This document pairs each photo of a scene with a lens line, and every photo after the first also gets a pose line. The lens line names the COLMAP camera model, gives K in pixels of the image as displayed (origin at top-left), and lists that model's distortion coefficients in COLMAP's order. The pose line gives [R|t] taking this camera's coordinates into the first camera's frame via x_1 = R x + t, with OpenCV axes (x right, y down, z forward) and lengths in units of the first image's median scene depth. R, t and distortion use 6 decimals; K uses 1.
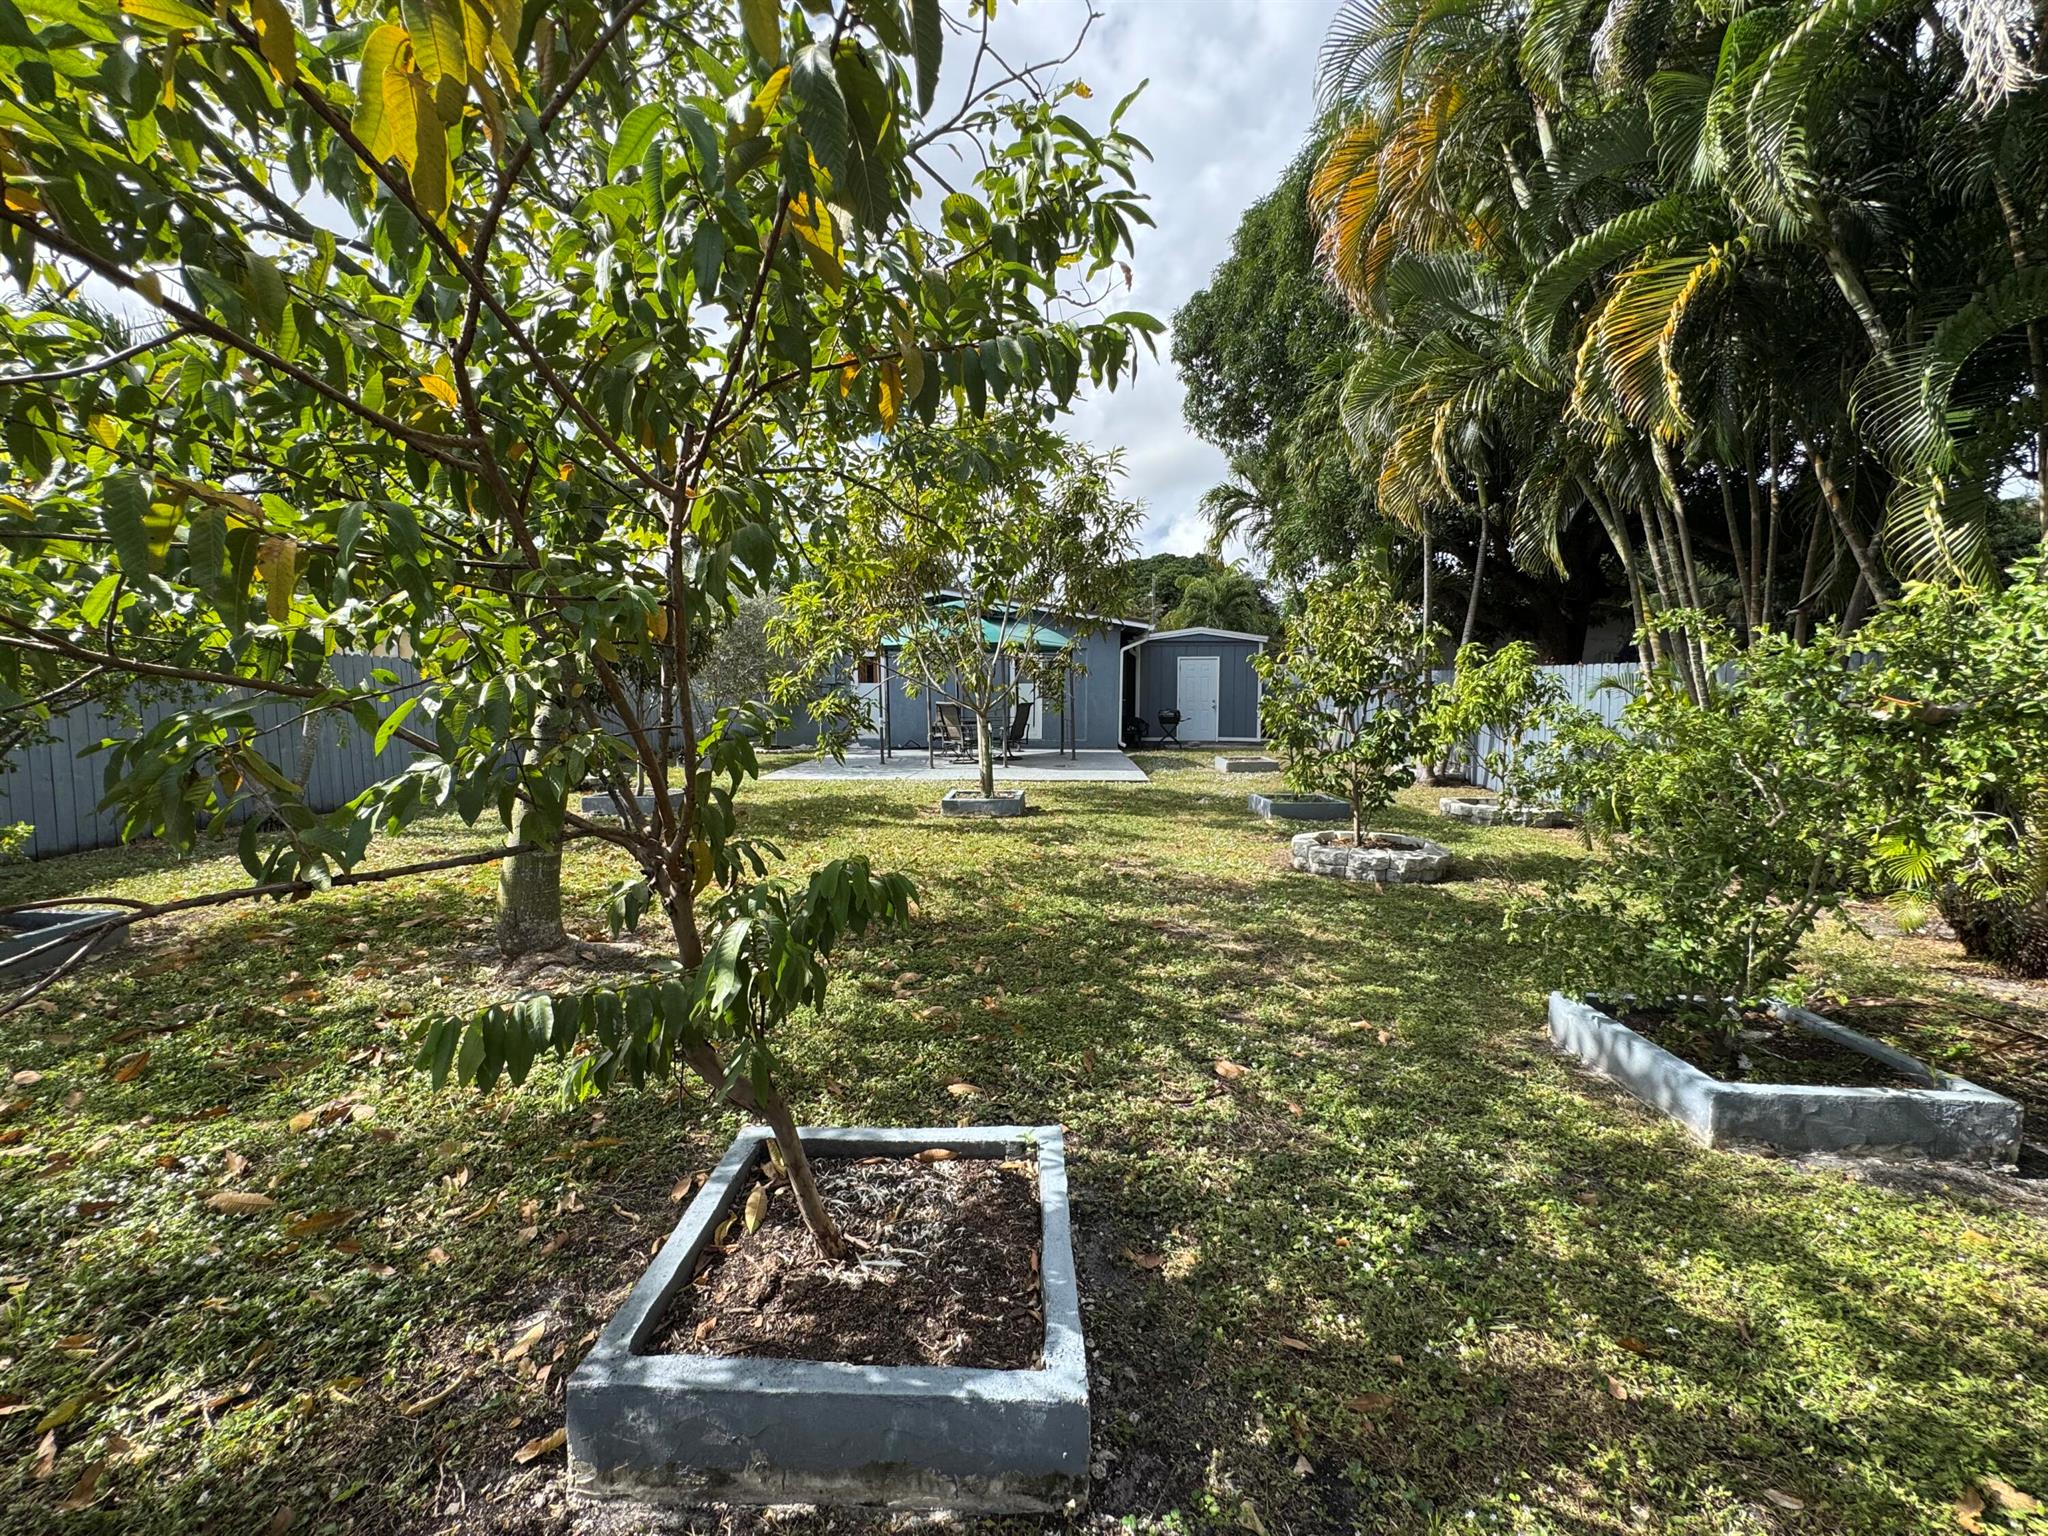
lens RADIAL K [[826.2, 0, 1024.0], [0, 826.2, 768.0], [0, 0, 1]] dist [0.009122, -0.000136]
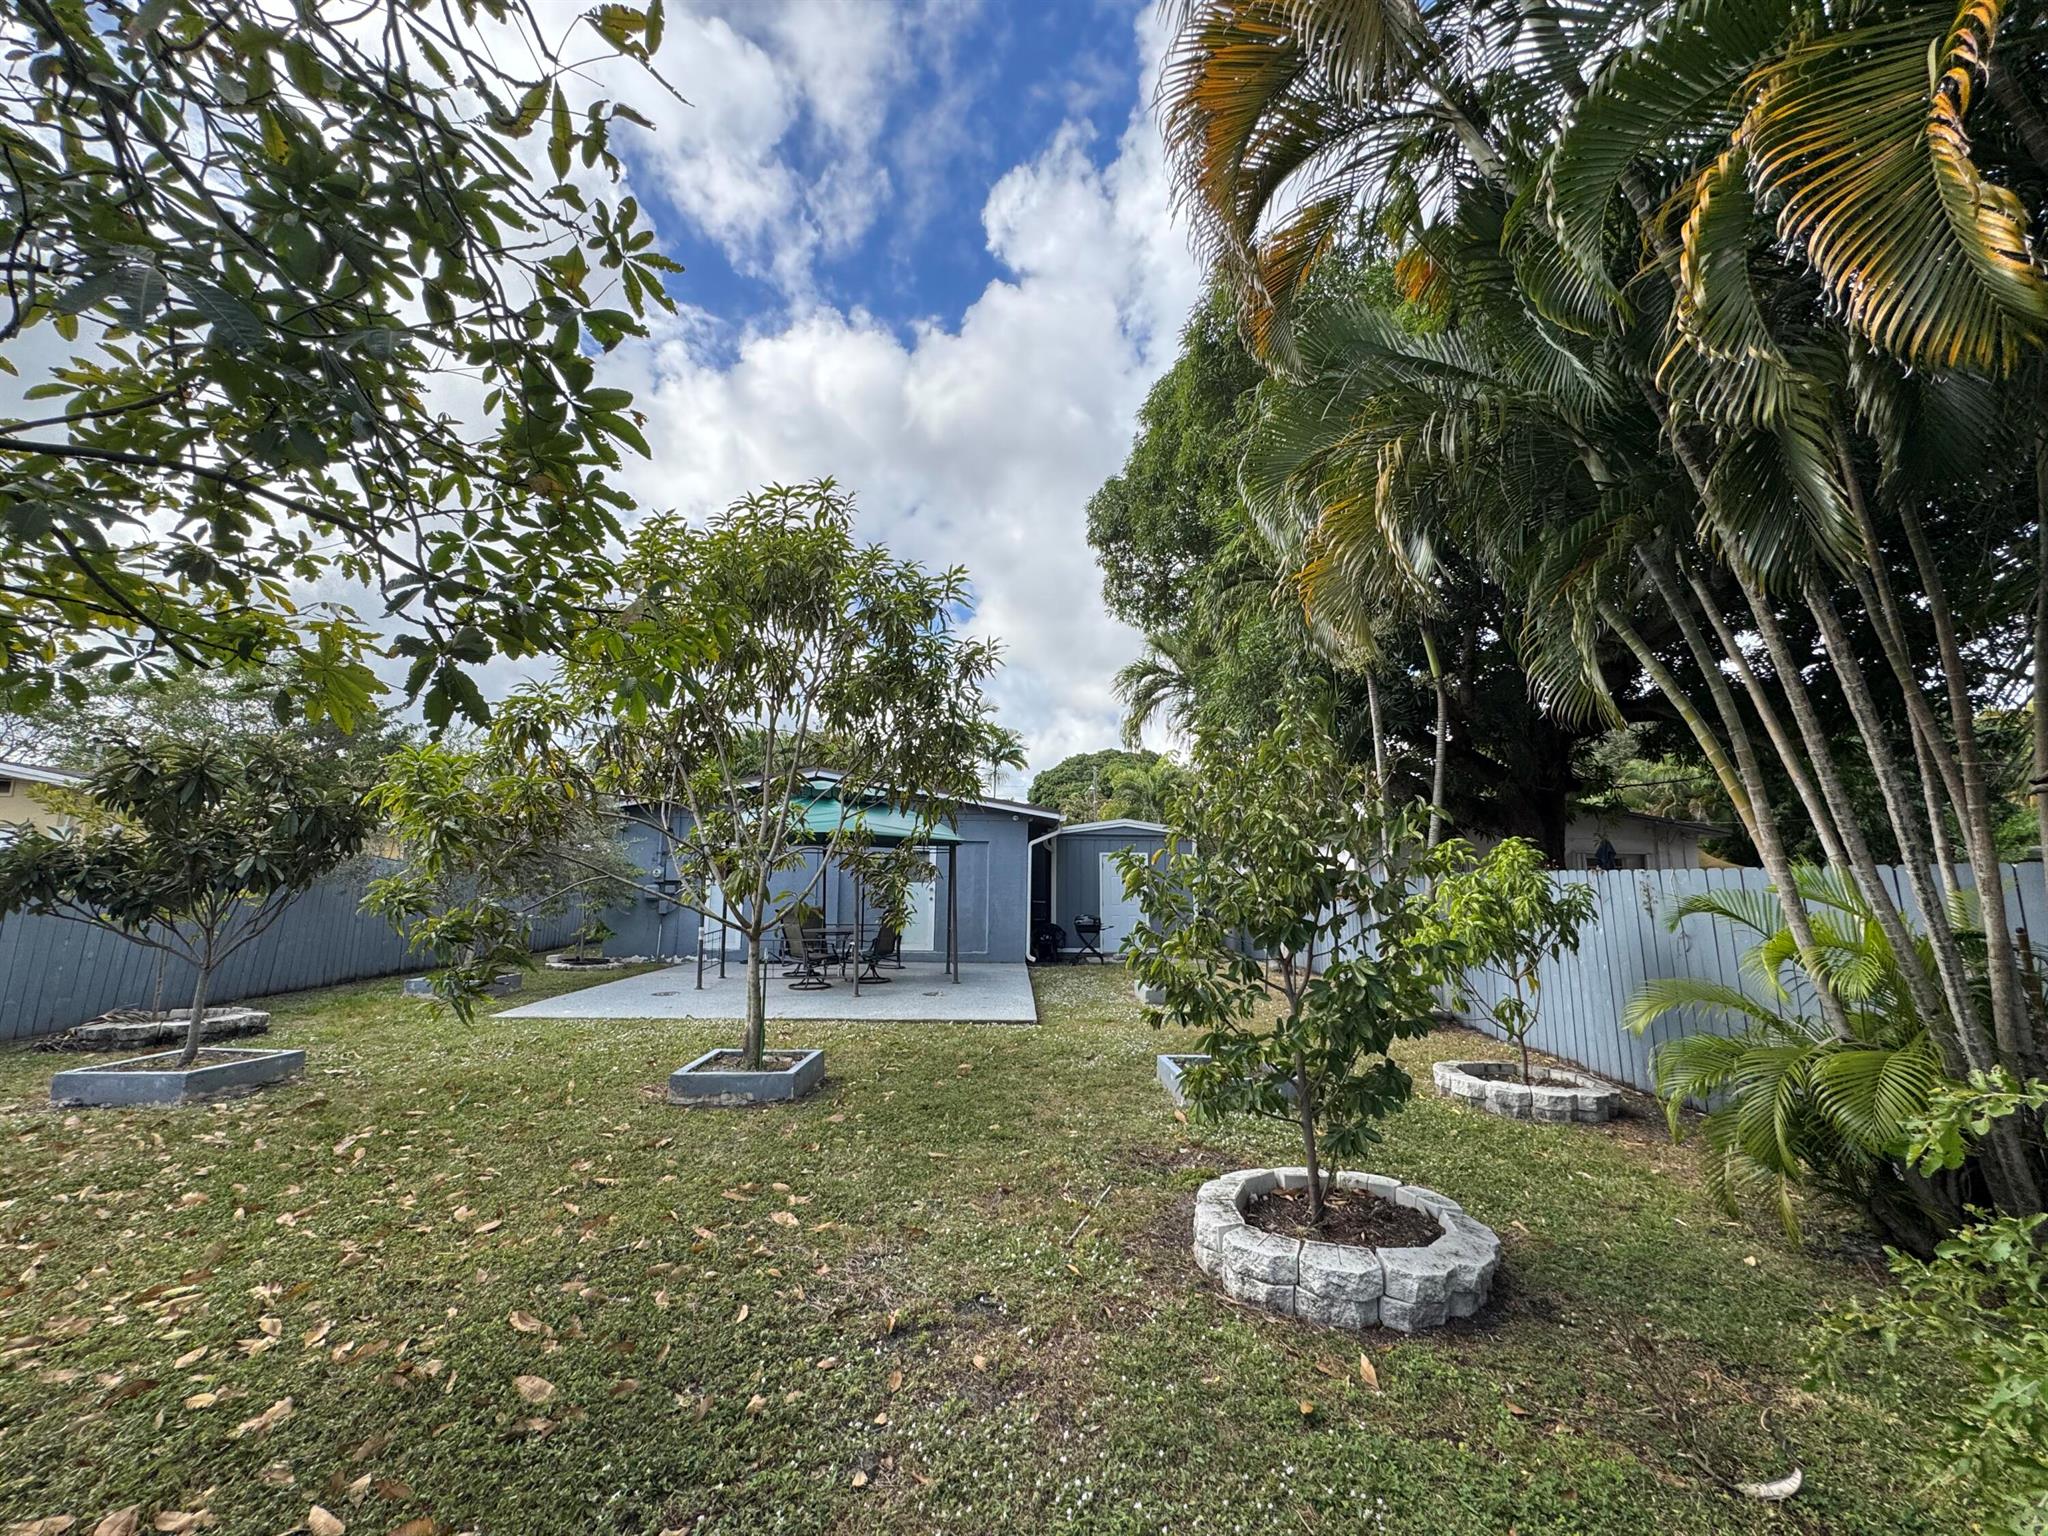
lens RADIAL K [[810.9, 0, 1011.0], [0, 810.9, 760.5], [0, 0, 1]] dist [-0.019772, -0.000035]
pose [[0.999482, 0.016039, 0.027898, 0.075259], [-0.008812, 0.970220, -0.242065, -0.024303], [-0.030950, 0.241694, 0.969859, 0.174345]]
